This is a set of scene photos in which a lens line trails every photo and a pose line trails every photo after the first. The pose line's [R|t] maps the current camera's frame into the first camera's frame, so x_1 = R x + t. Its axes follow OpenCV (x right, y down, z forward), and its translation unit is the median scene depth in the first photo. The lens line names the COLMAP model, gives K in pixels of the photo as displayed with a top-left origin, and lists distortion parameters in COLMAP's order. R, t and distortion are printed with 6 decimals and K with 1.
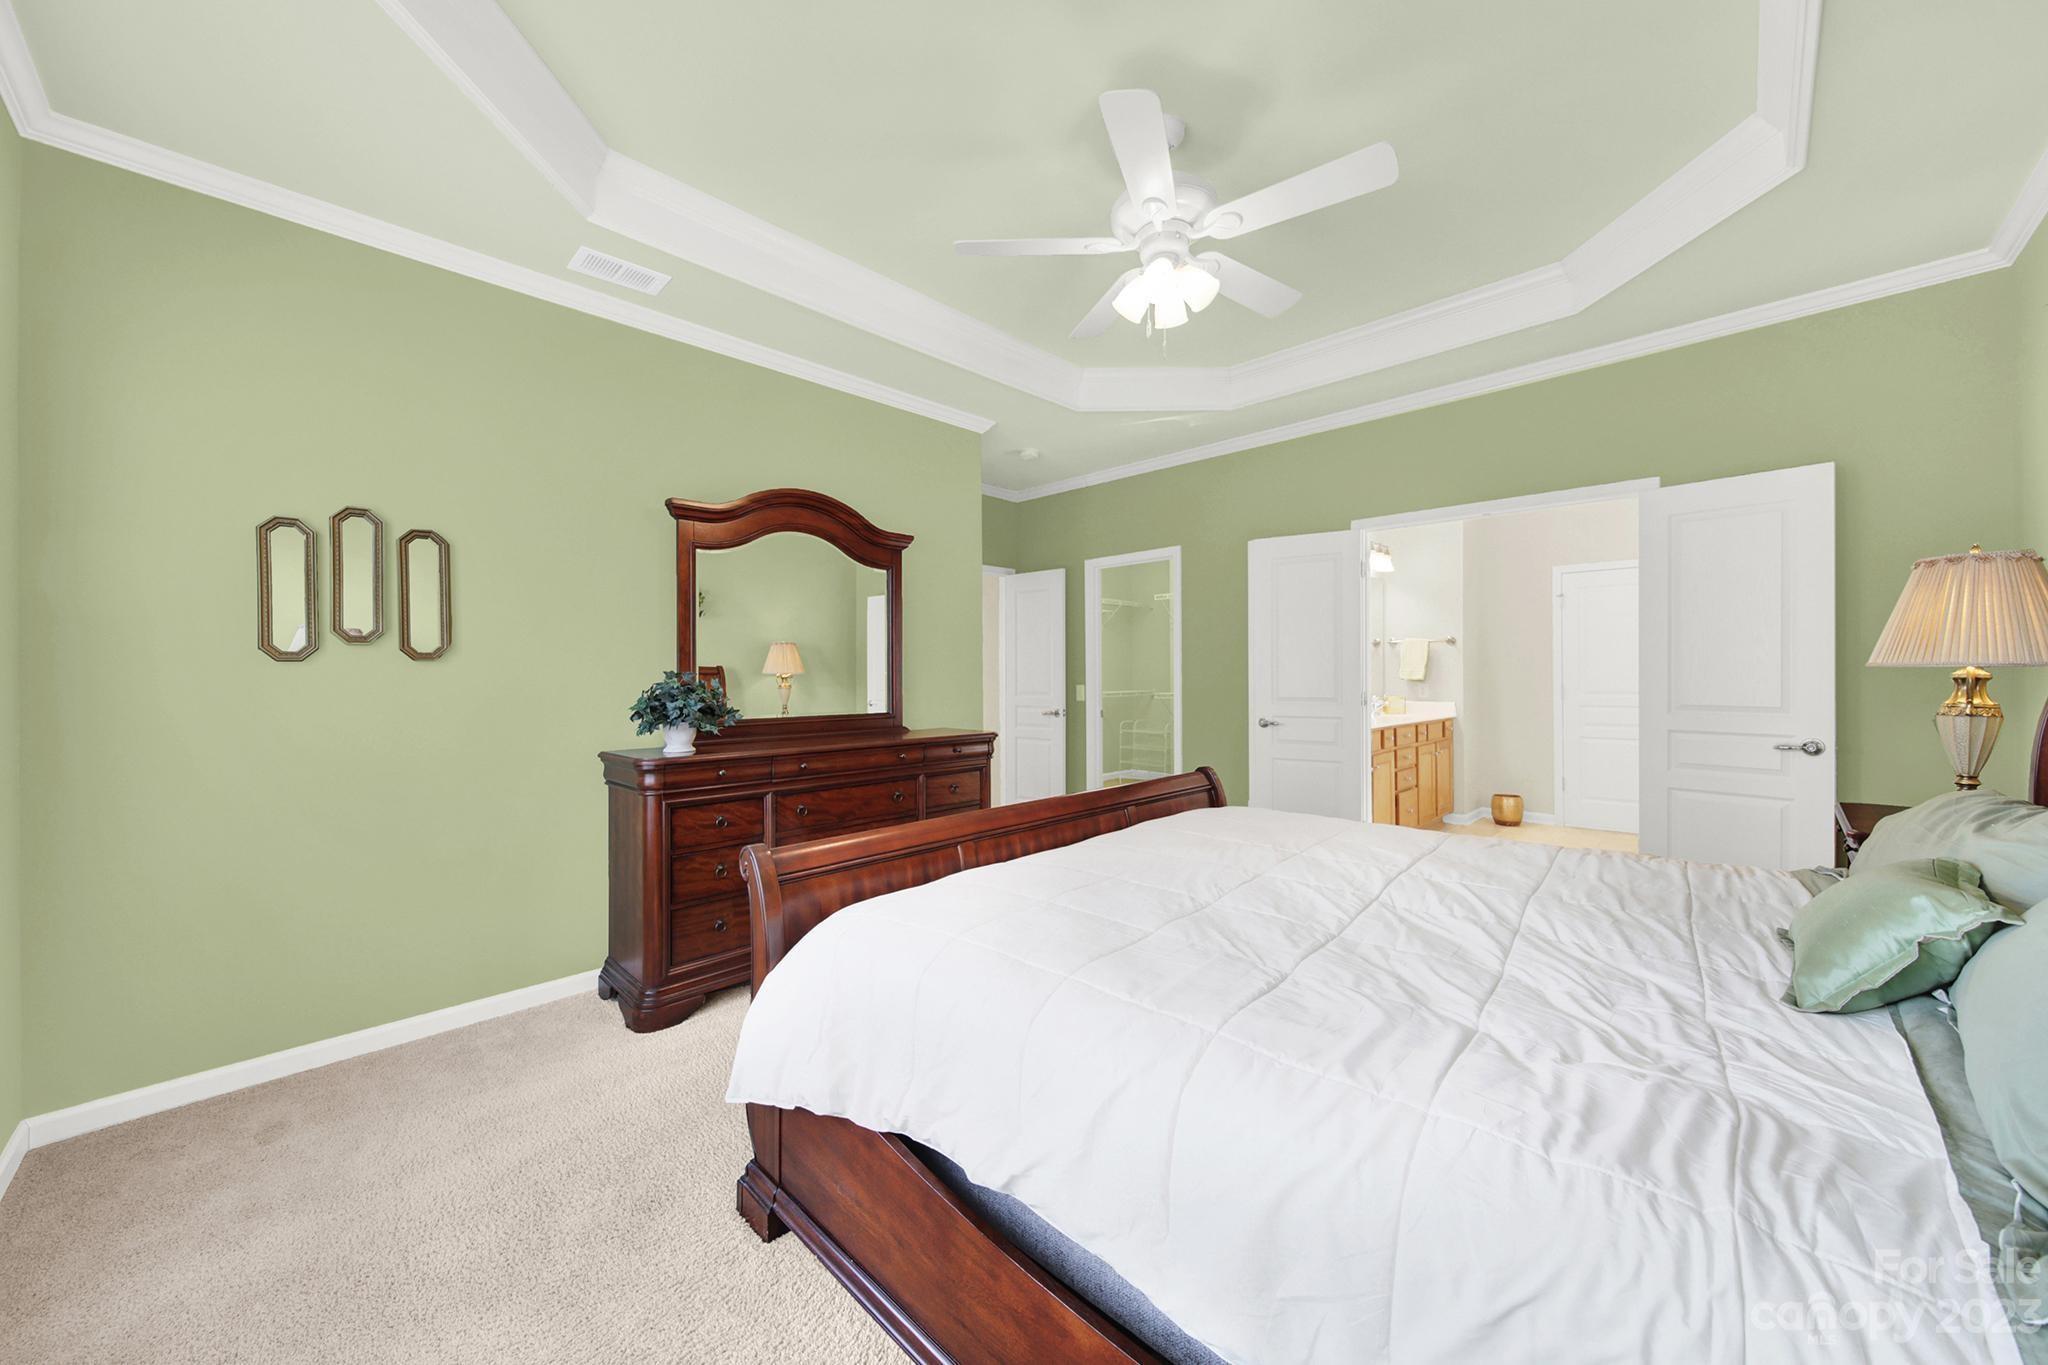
lens RADIAL K [[752.3, 0, 1022.1], [0, 752.3, 677.4], [0, 0, 1]] dist [0.001836, -0.001062]
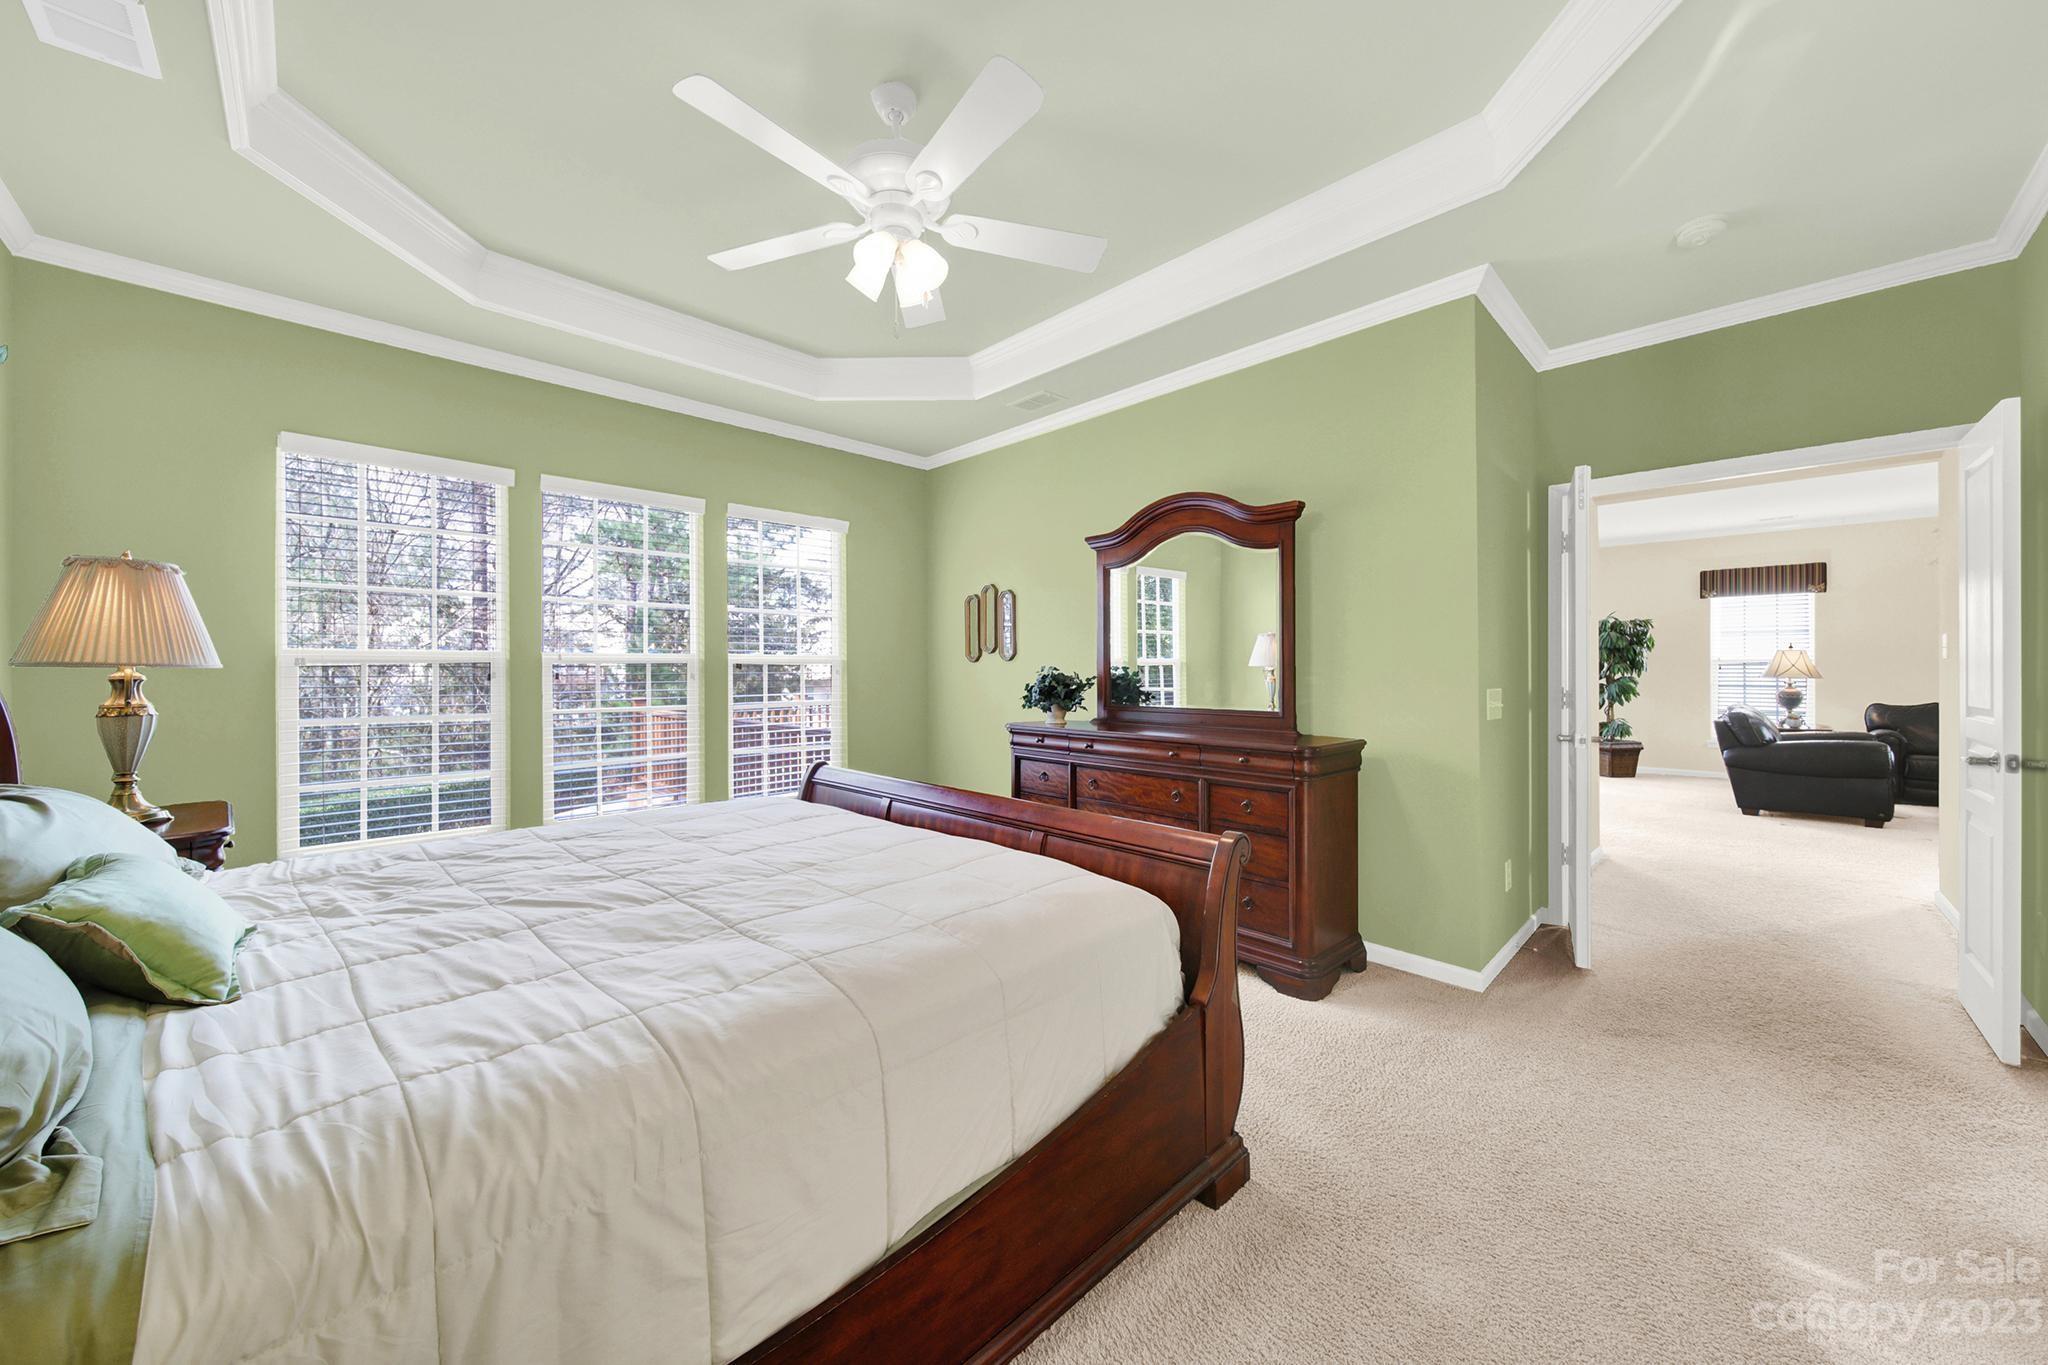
lens RADIAL K [[752.3, 0, 1015.0], [0, 752.3, 664.8], [0, 0, 1]] dist [0.001836, -0.001062]
pose [[-0.057504, -0.001604, -0.998344, 0.784049], [-0.000712, 0.999999, -0.001566, -0.006985], [0.998345, 0.000620, -0.057505, 0.826619]]
